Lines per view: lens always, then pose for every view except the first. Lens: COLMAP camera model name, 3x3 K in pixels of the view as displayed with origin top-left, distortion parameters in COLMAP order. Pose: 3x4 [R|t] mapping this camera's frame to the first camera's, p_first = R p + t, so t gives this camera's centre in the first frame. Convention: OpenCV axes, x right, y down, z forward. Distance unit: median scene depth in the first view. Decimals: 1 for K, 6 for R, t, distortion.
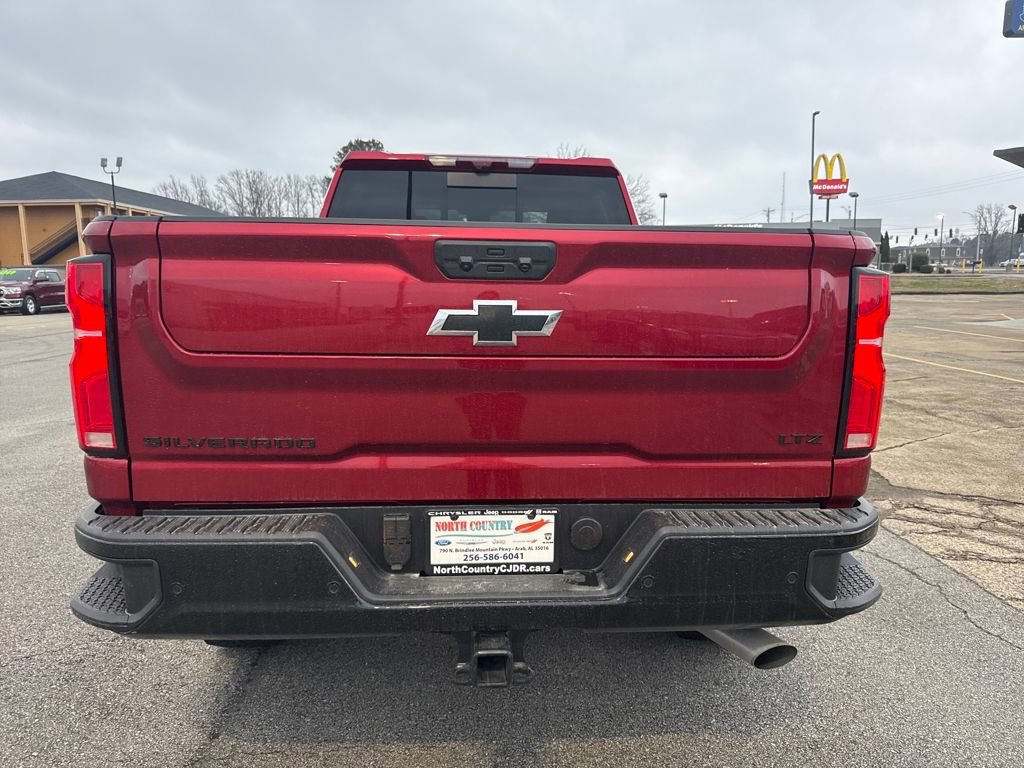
lens RADIAL K [[720.6, 0, 512.0], [0, 720.6, 384.0], [0, 0, 1]] dist [0.046488, -0.072544]
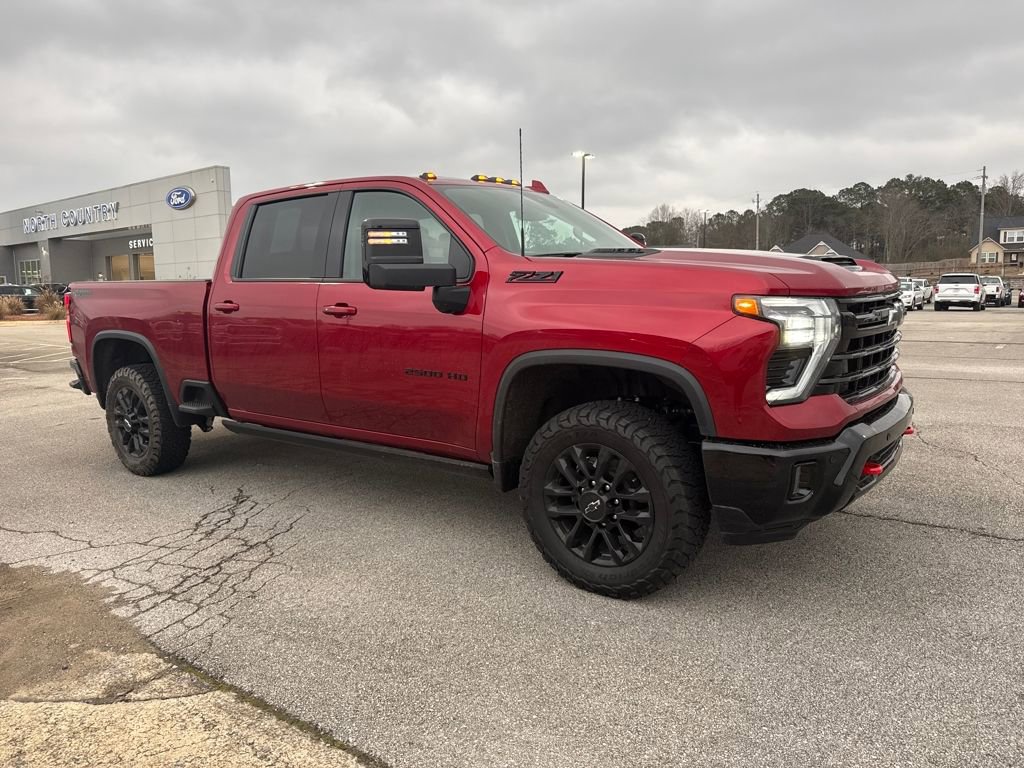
lens RADIAL K [[720.6, 0, 512.0], [0, 720.6, 384.0], [0, 0, 1]] dist [0.046488, -0.072544]
pose [[-0.639698, 0.120772, -0.759079, 0.737570], [-0.085868, 0.970167, 0.226721, -0.283735], [0.763815, 0.210213, -0.610243, 1.949944]]
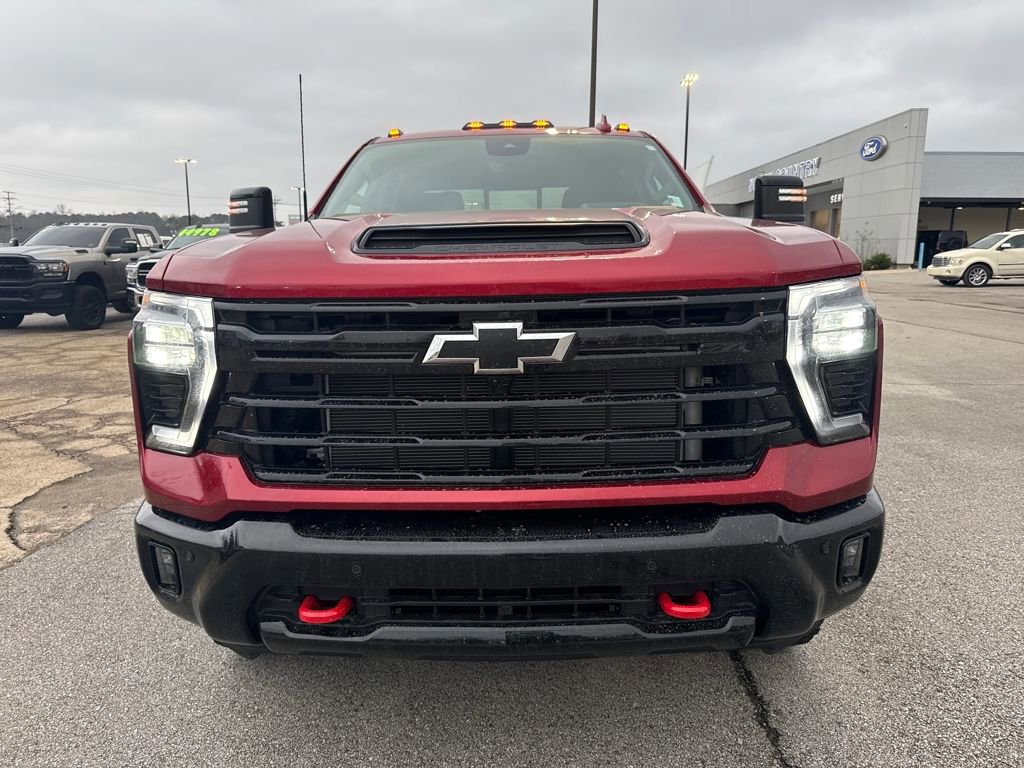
lens RADIAL K [[720.6, 0, 512.0], [0, 720.6, 384.0], [0, 0, 1]] dist [0.046488, -0.072544]
pose [[-0.997690, -0.006501, 0.067622, -0.118866], [0.015611, 0.946831, 0.321351, -0.315089], [-0.066116, 0.321664, -0.944543, 2.125174]]
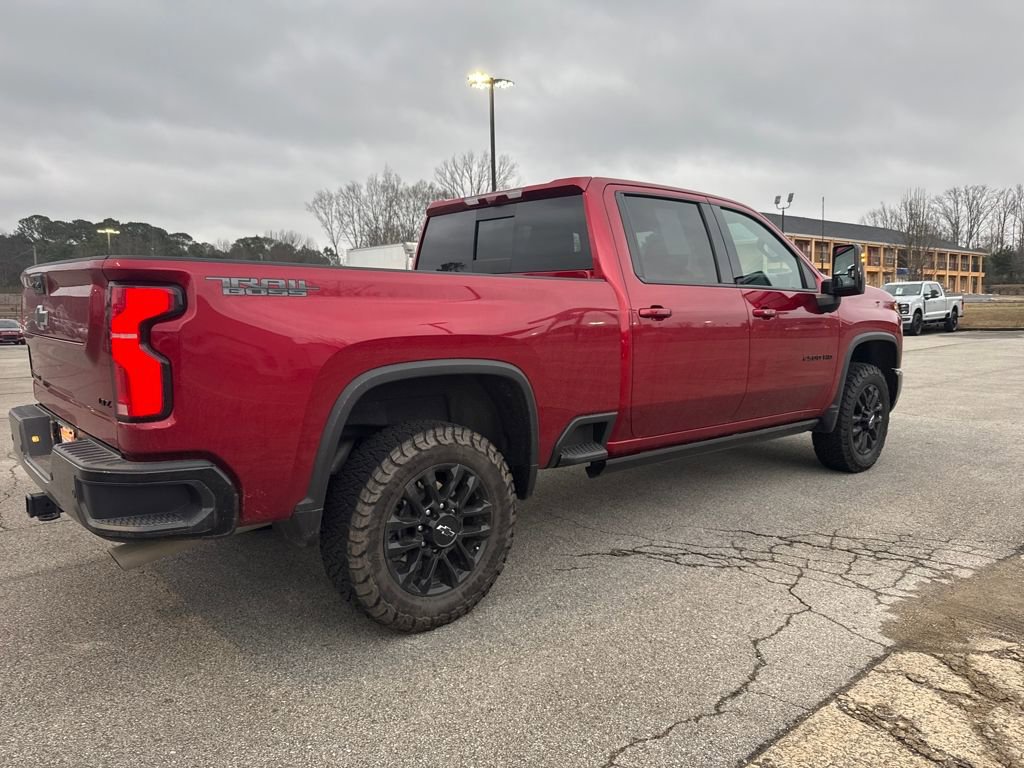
lens RADIAL K [[720.6, 0, 512.0], [0, 720.6, 384.0], [0, 0, 1]] dist [0.046488, -0.072544]
pose [[0.615293, 0.078530, -0.784377, 0.772243], [-0.107002, 0.994136, 0.015595, -0.024689], [0.781003, 0.074335, 0.620088, 0.288753]]
